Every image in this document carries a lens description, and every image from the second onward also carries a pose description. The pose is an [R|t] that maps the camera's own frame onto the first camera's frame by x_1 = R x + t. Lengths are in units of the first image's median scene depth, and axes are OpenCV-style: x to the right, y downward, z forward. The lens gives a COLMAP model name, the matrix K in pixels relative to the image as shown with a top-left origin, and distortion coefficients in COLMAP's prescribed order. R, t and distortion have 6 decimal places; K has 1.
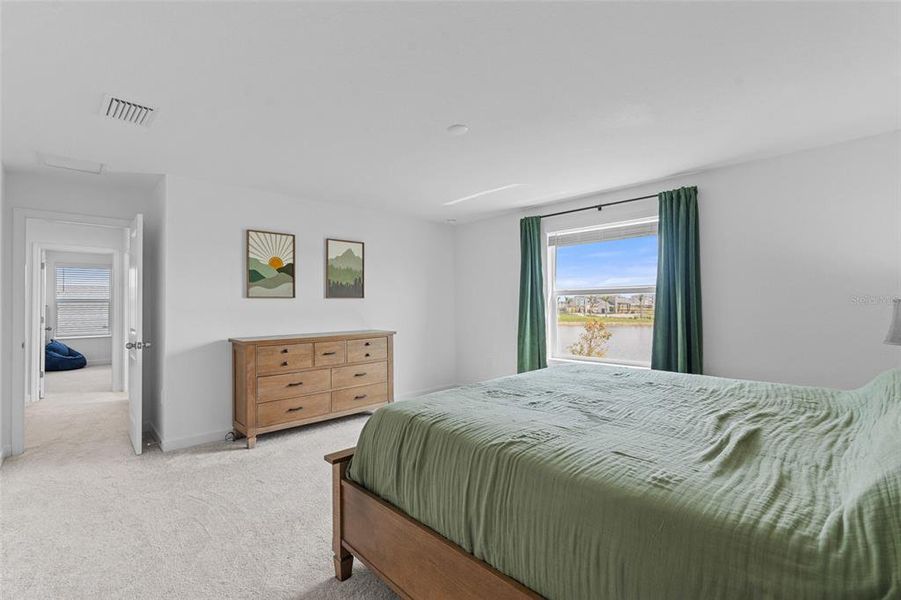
lens RADIAL K [[403.6, 0, 446.6], [0, 403.6, 299.2], [0, 0, 1]] dist [-0.007548, 0.002828]
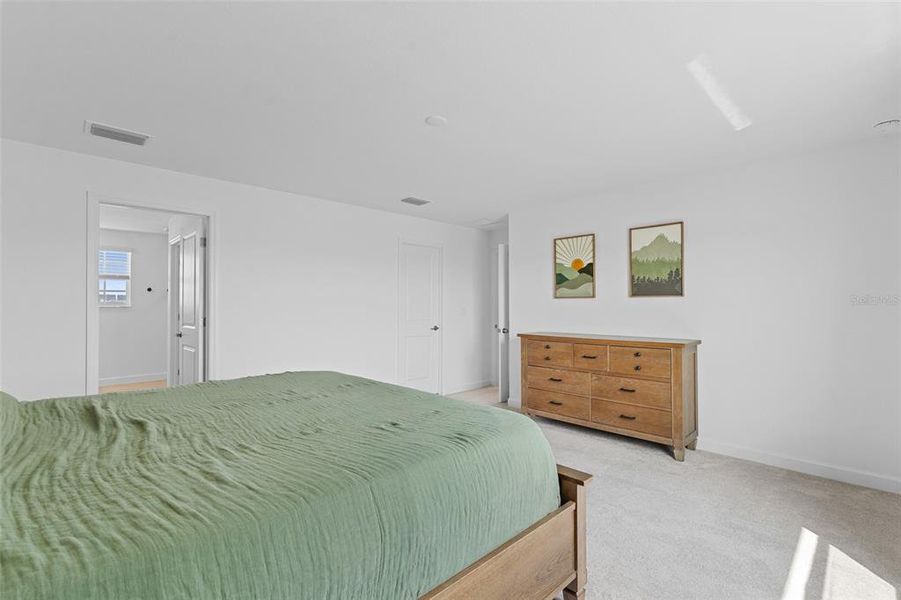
lens RADIAL K [[403.6, 0, 446.8], [0, 403.6, 301.3], [0, 0, 1]] dist [-0.007548, 0.002828]
pose [[0.003174, -0.003863, -0.999988, 0.612818], [0.010450, 0.999938, -0.003830, 0.005774], [0.999940, -0.010438, 0.003214, 0.641338]]
